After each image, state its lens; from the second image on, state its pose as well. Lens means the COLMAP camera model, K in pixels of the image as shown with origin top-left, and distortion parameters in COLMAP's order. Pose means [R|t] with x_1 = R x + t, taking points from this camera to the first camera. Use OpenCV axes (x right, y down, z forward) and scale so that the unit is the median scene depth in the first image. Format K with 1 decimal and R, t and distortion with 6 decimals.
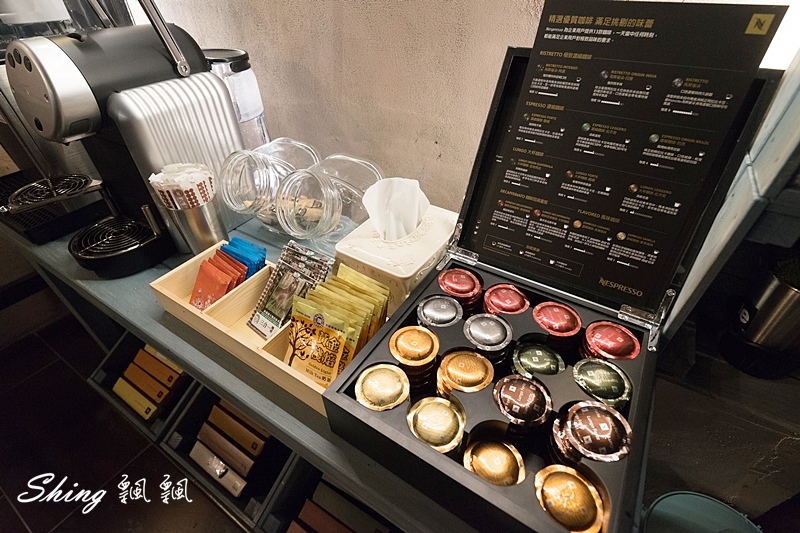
lens RADIAL K [[362.3, 0, 400.0], [0, 362.3, 266.5], [0, 0, 1]] dist [-0.002952, -0.000155]
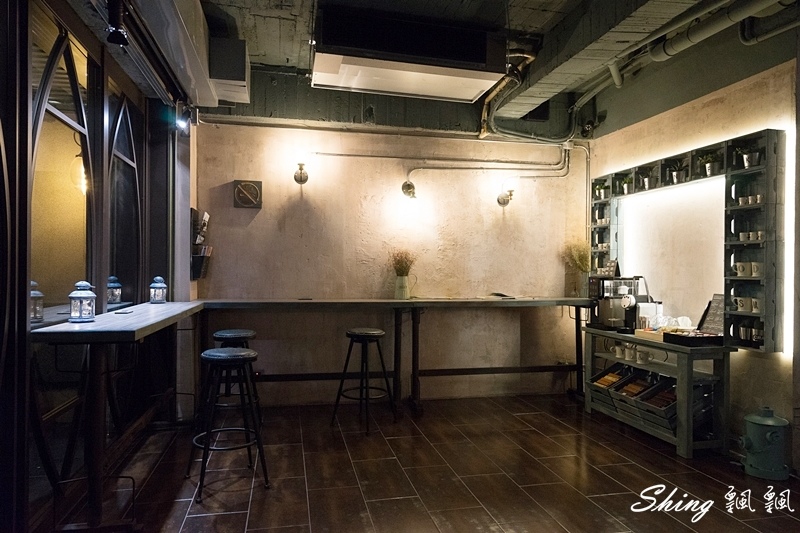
lens RADIAL K [[522.9, 0, 400.0], [0, 522.9, 270.0], [0, 0, 1]] dist [0.006001, 0.001778]
pose [[0.701060, 0.010443, -0.713026, 2.722950], [-0.460385, 0.770214, -0.441380, 4.912453], [0.544573, 0.637700, 0.544774, -6.457633]]
